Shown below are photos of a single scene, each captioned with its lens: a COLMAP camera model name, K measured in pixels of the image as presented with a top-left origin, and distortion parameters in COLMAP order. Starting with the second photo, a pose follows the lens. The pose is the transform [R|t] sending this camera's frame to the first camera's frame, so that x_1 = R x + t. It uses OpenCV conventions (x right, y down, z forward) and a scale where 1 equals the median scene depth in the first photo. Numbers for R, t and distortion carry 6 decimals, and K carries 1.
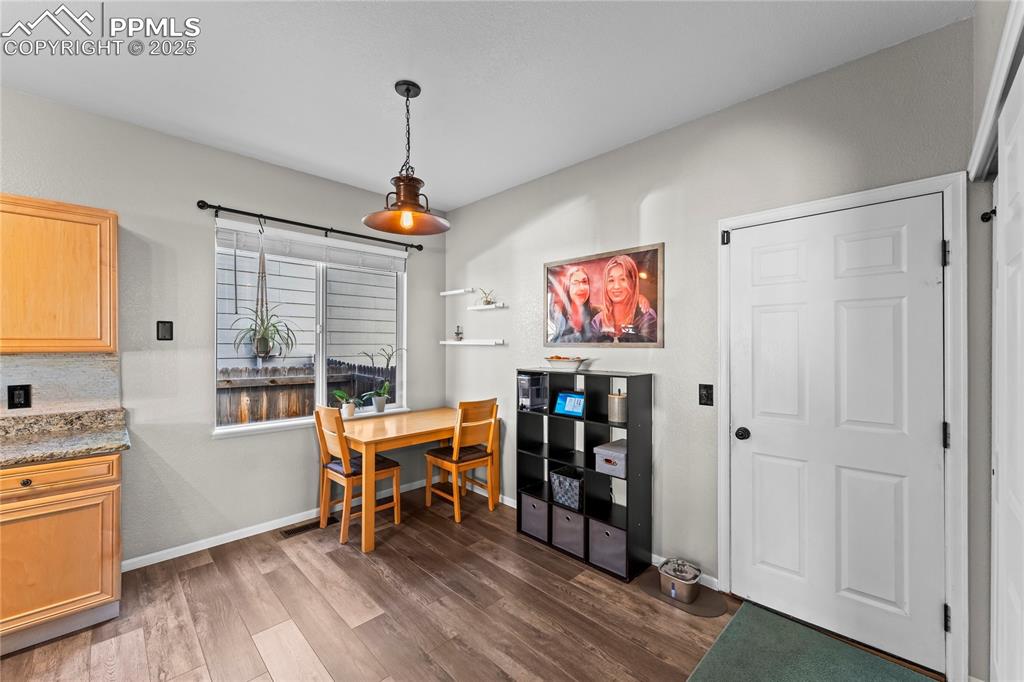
lens RADIAL K [[408.2, 0, 510.6], [0, 408.2, 345.9], [0, 0, 1]] dist [-0.000012, 0.000111]
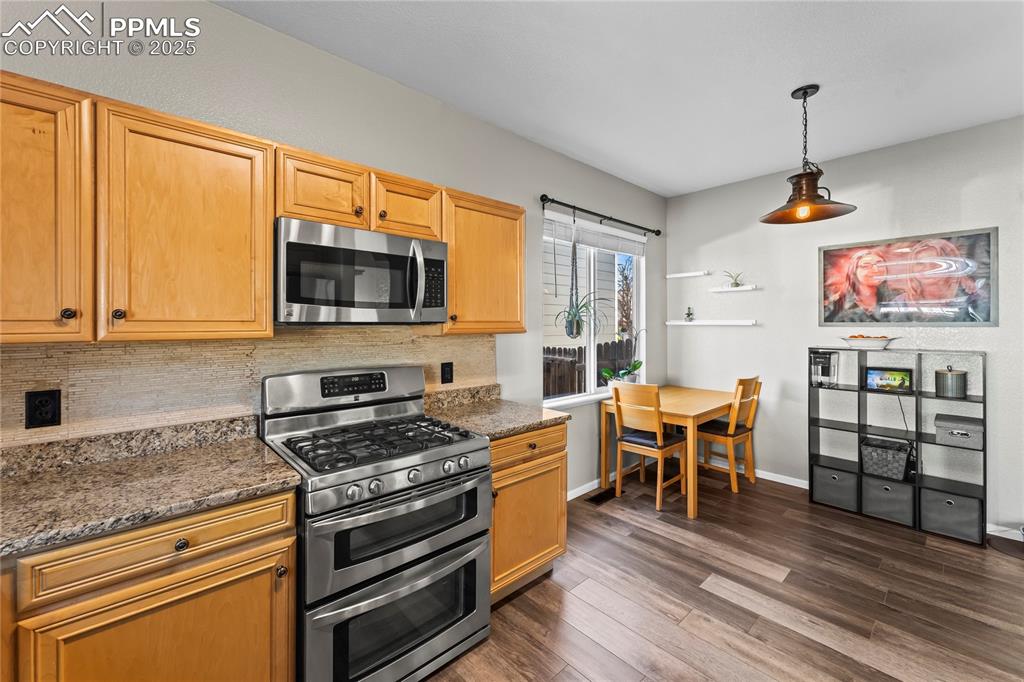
lens RADIAL K [[408.2, 0, 554.9], [0, 408.2, 327.1], [0, 0, 1]] dist [-0.000012, 0.000111]
pose [[0.999242, -0.004678, -0.038638, -0.670273], [0.004751, 0.999987, 0.001794, -0.001851], [0.038629, -0.001976, 0.999252, -0.086577]]
